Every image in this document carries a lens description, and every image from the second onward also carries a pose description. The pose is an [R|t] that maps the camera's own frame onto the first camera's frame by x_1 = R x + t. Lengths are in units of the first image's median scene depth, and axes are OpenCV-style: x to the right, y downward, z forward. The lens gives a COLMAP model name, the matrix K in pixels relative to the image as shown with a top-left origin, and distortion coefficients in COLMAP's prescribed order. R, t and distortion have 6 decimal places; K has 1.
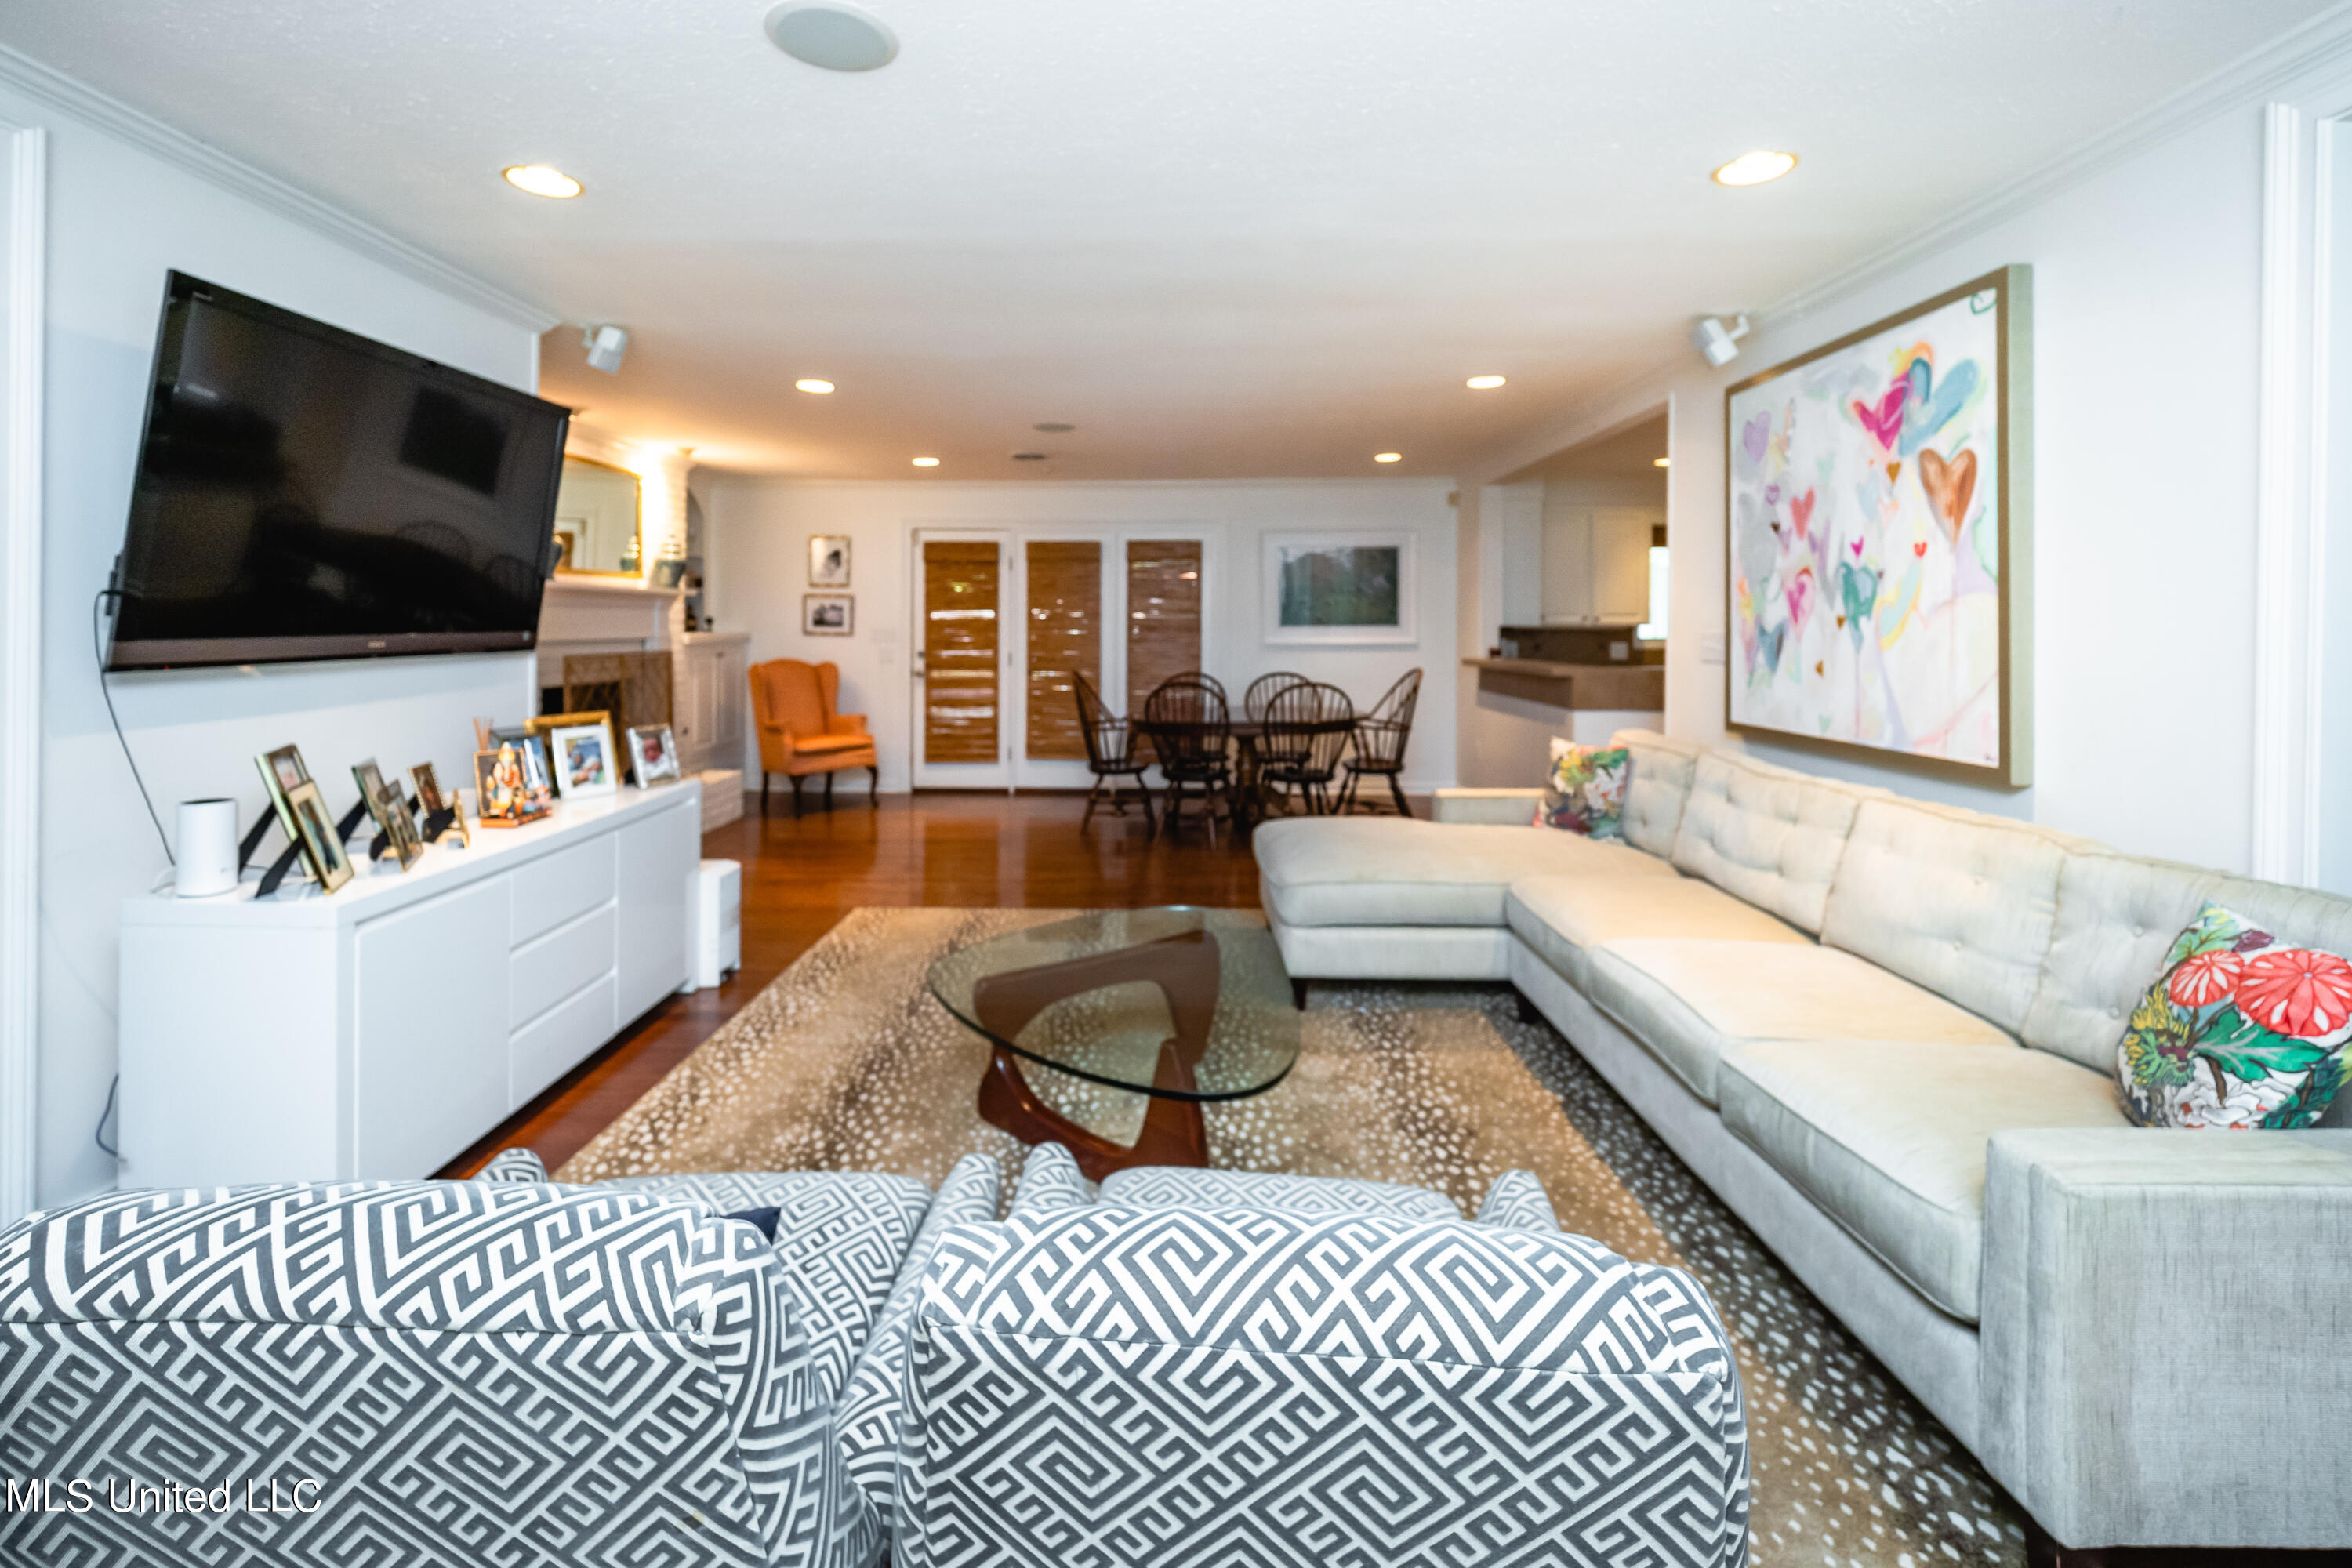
lens RADIAL K [[1012.5, 0, 1173.2], [0, 1012.5, 617.6], [0, 0, 1]] dist [-0.002183, -0.005809]
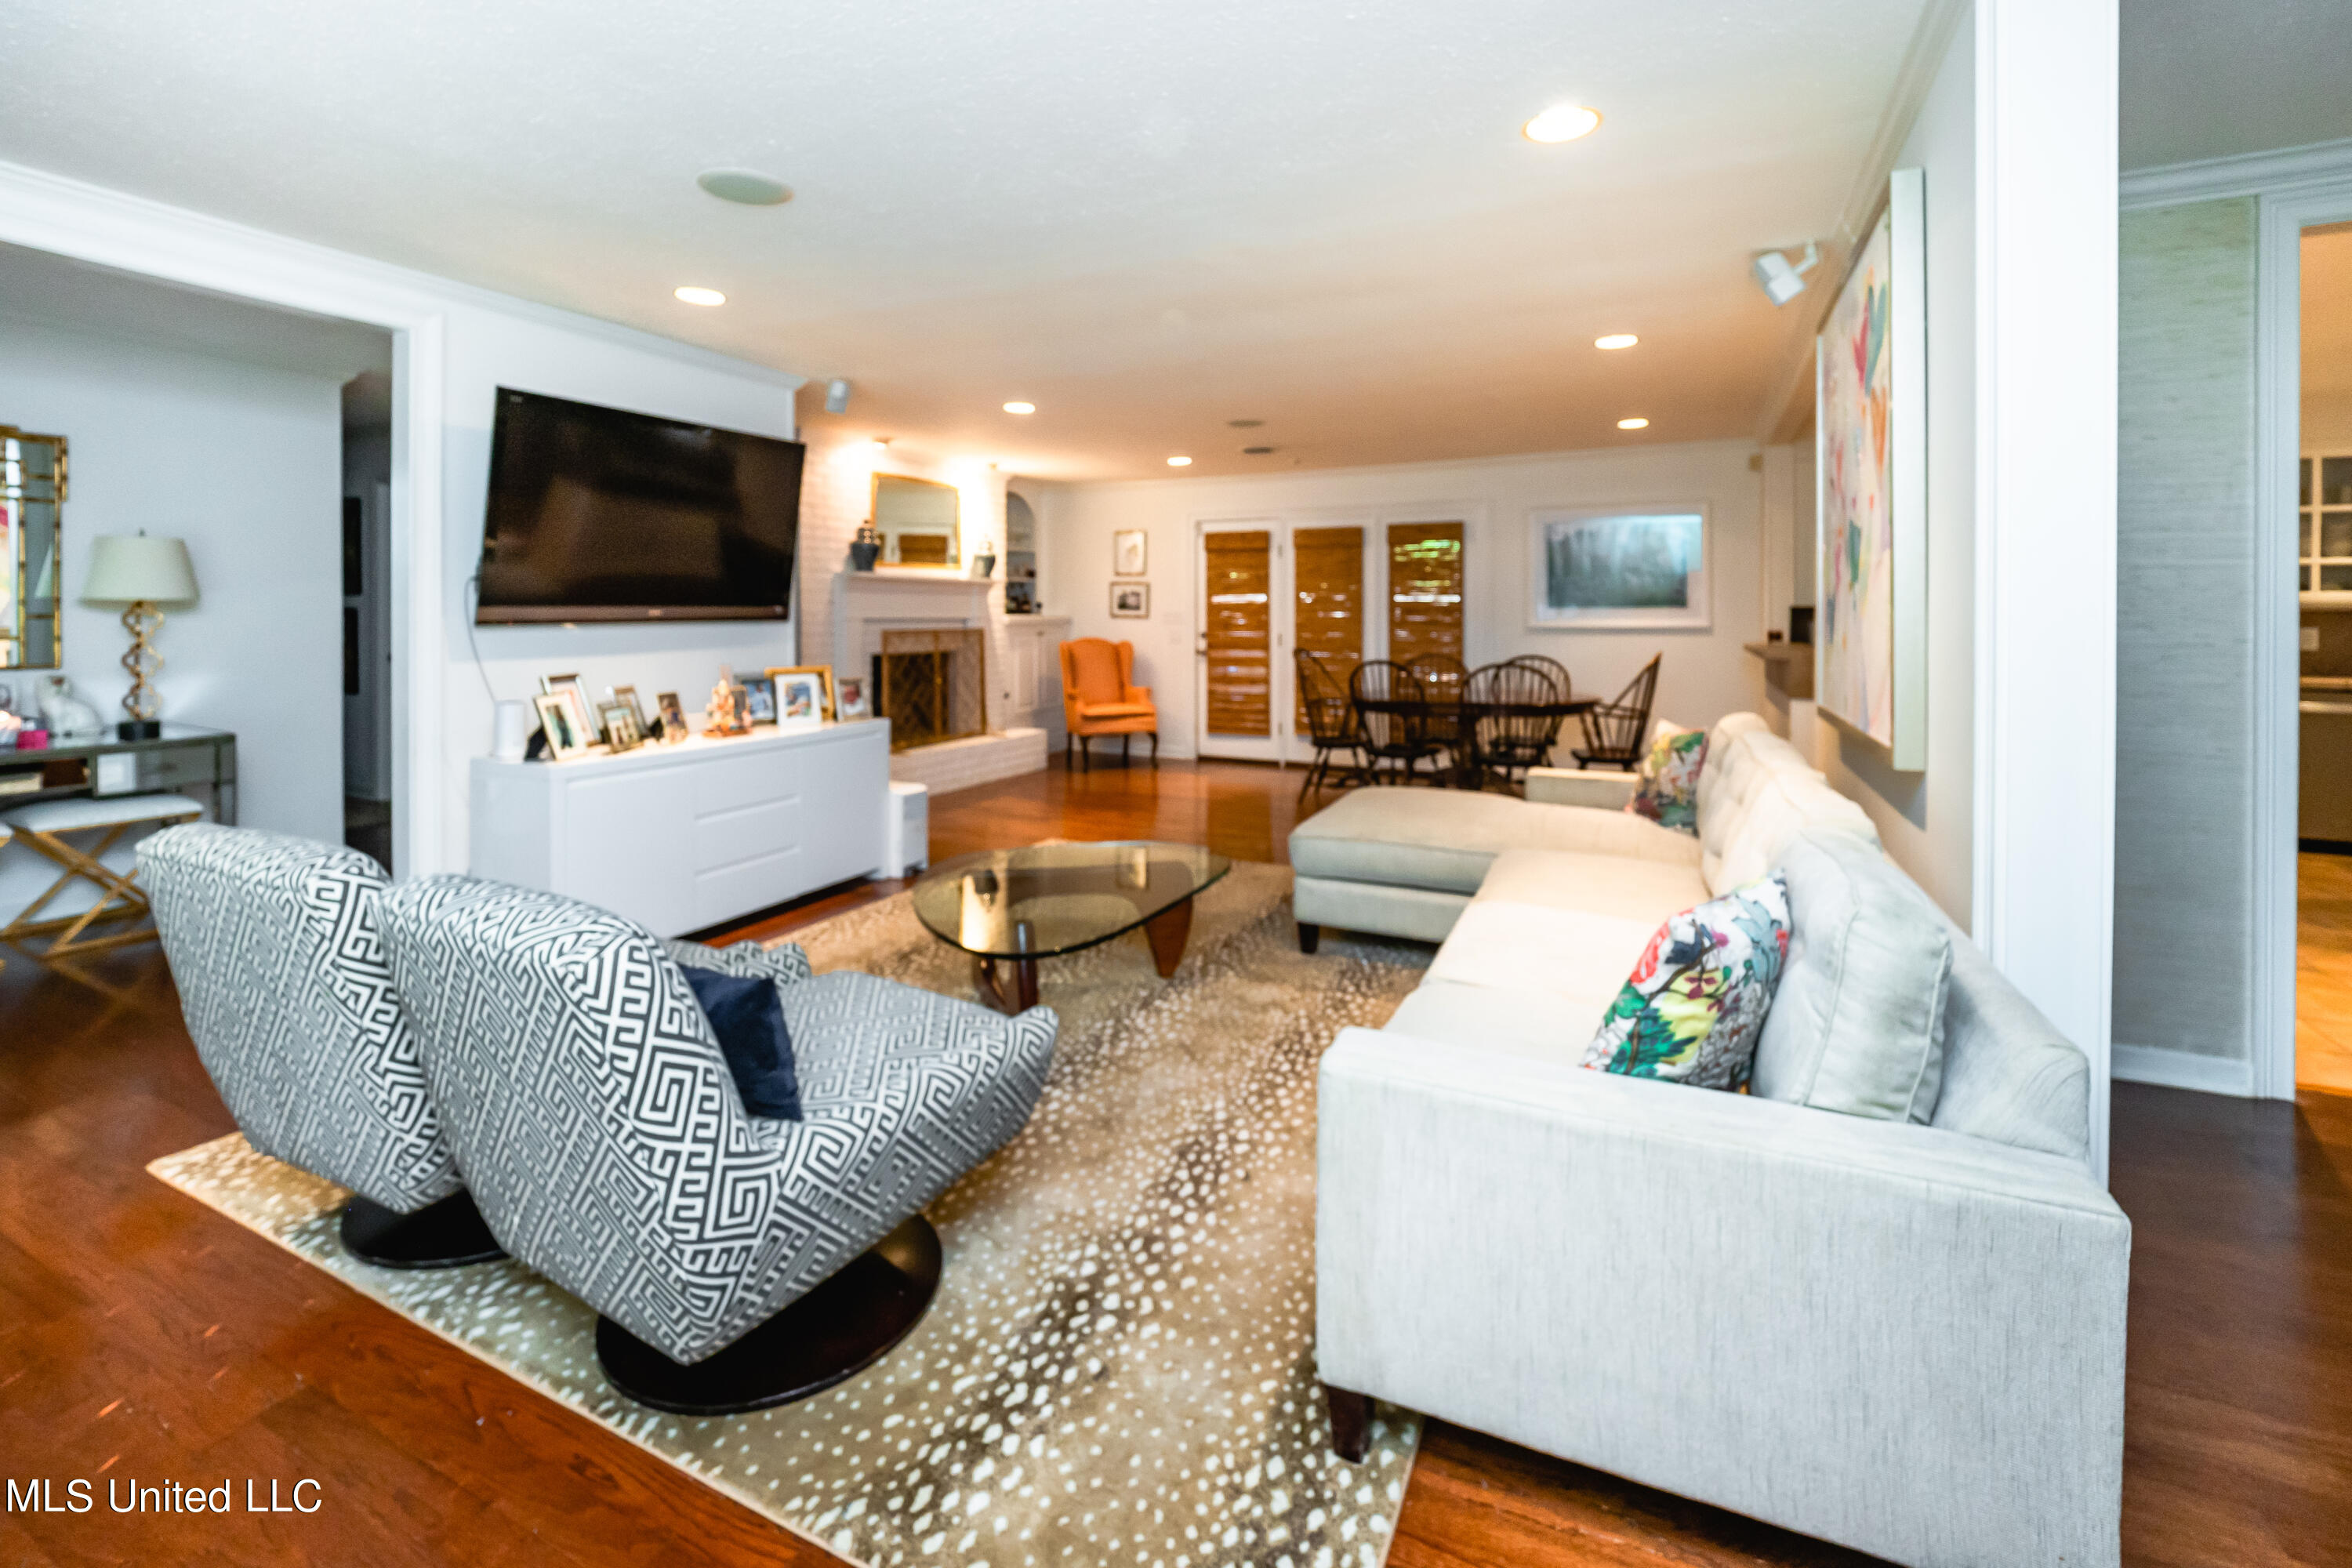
lens RADIAL K [[1012.5, 0, 1173.2], [0, 1012.5, 617.6], [0, 0, 1]] dist [-0.002183, -0.005809]
pose [[0.907906, 0.000550, -0.419174, 0.192602], [0.003531, 0.999954, 0.008960, 0.007739], [0.419160, -0.009615, 0.907861, -0.017567]]
